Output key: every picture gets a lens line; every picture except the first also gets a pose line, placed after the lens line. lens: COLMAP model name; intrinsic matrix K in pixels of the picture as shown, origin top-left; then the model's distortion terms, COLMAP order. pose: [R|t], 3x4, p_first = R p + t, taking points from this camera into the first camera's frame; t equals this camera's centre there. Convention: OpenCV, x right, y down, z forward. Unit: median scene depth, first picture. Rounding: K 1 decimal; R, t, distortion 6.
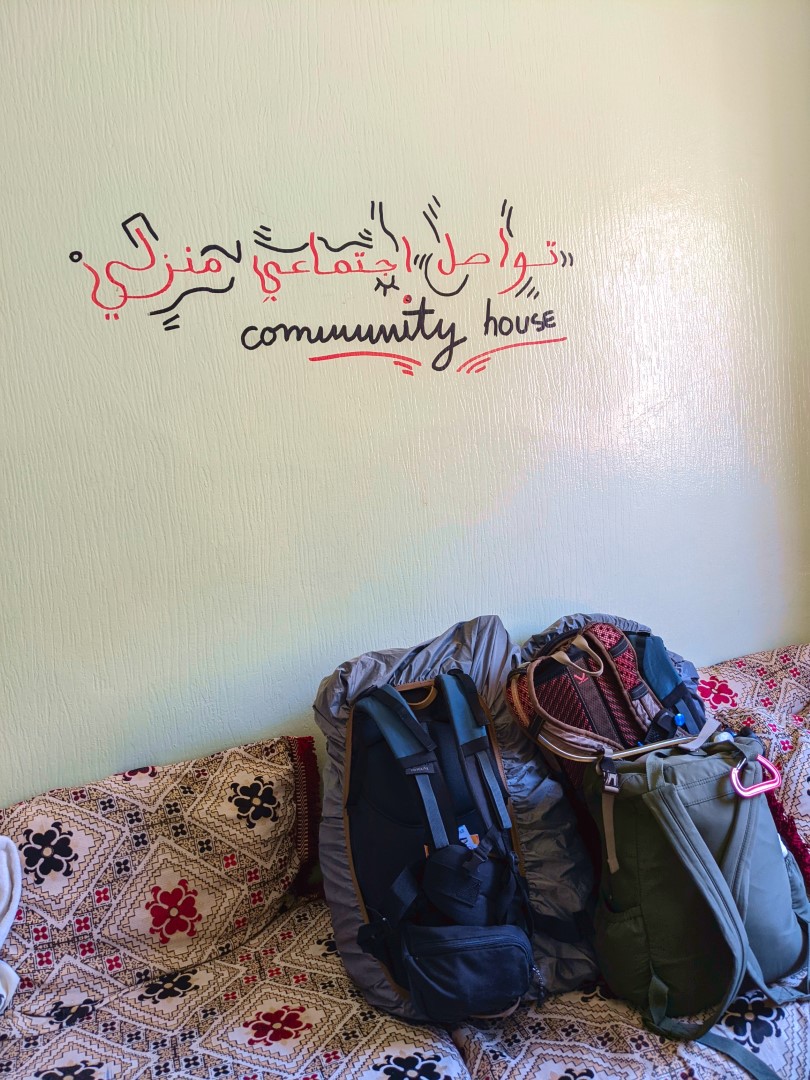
lens RADIAL K [[876.0, 0, 365.3], [0, 876.0, 543.5], [0, 0, 1]] dist [0.047132, -0.034903]
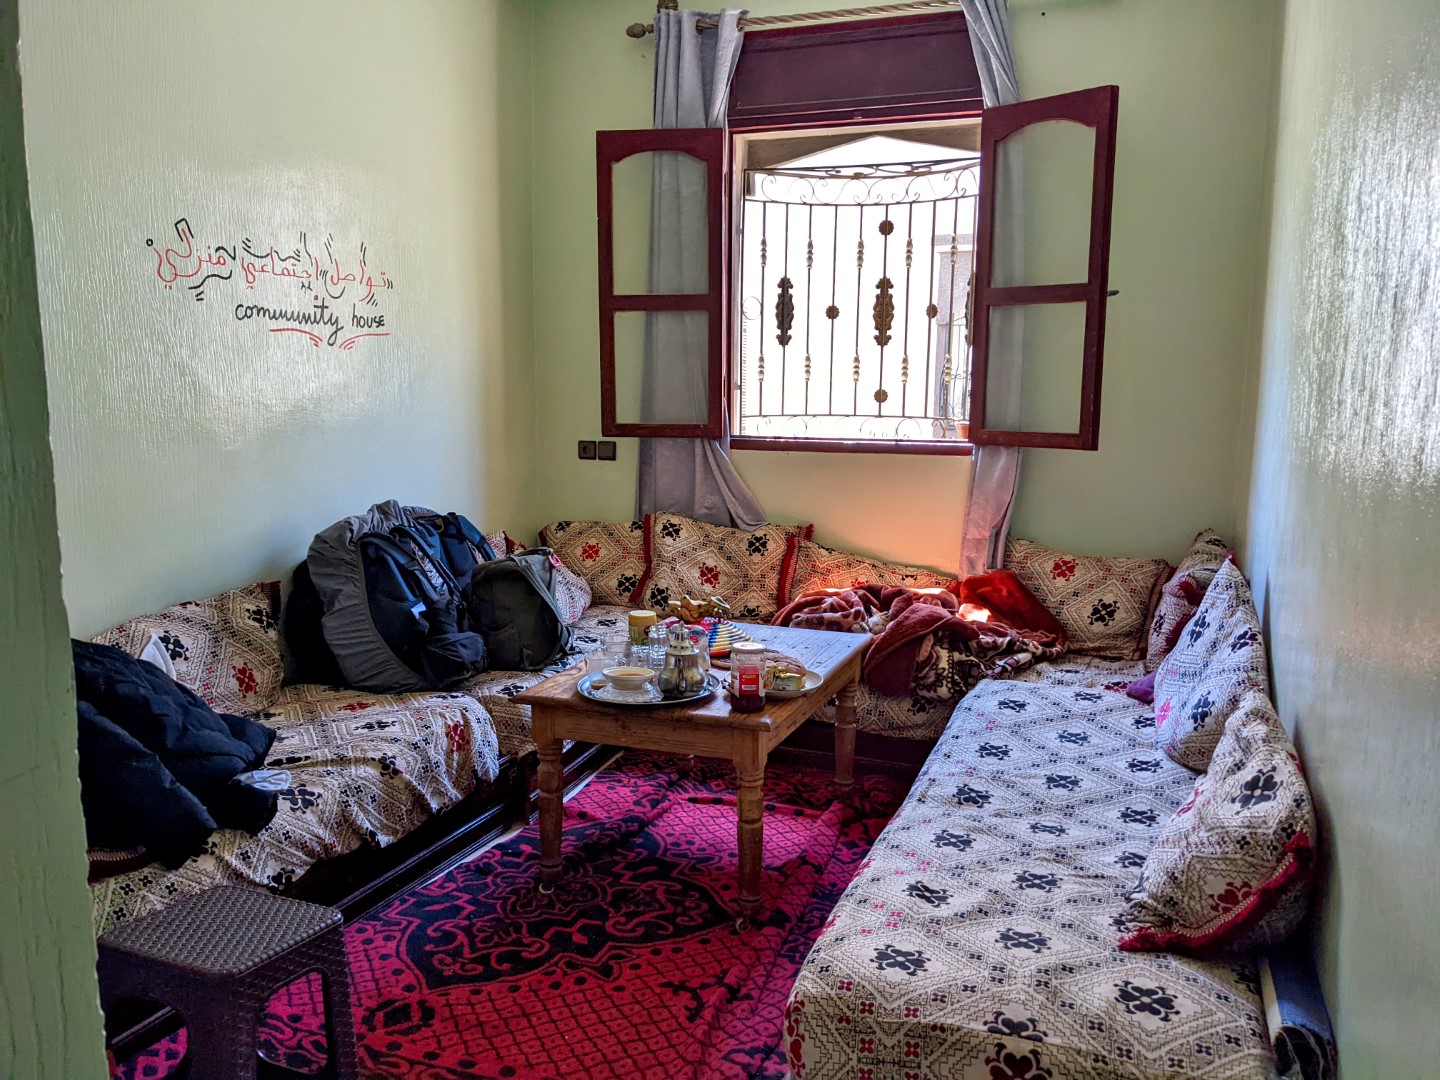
lens RADIAL K [[1168.1, 0, 719.7], [0, 1168.1, 540.8], [0, 0, 1]] dist [0.047132, -0.034903]
pose [[0.609444, -0.013746, 0.792710, -1.157741], [0.013943, 0.999881, 0.006619, 0.142481], [-0.792706, 0.007019, 0.609563, -0.805963]]
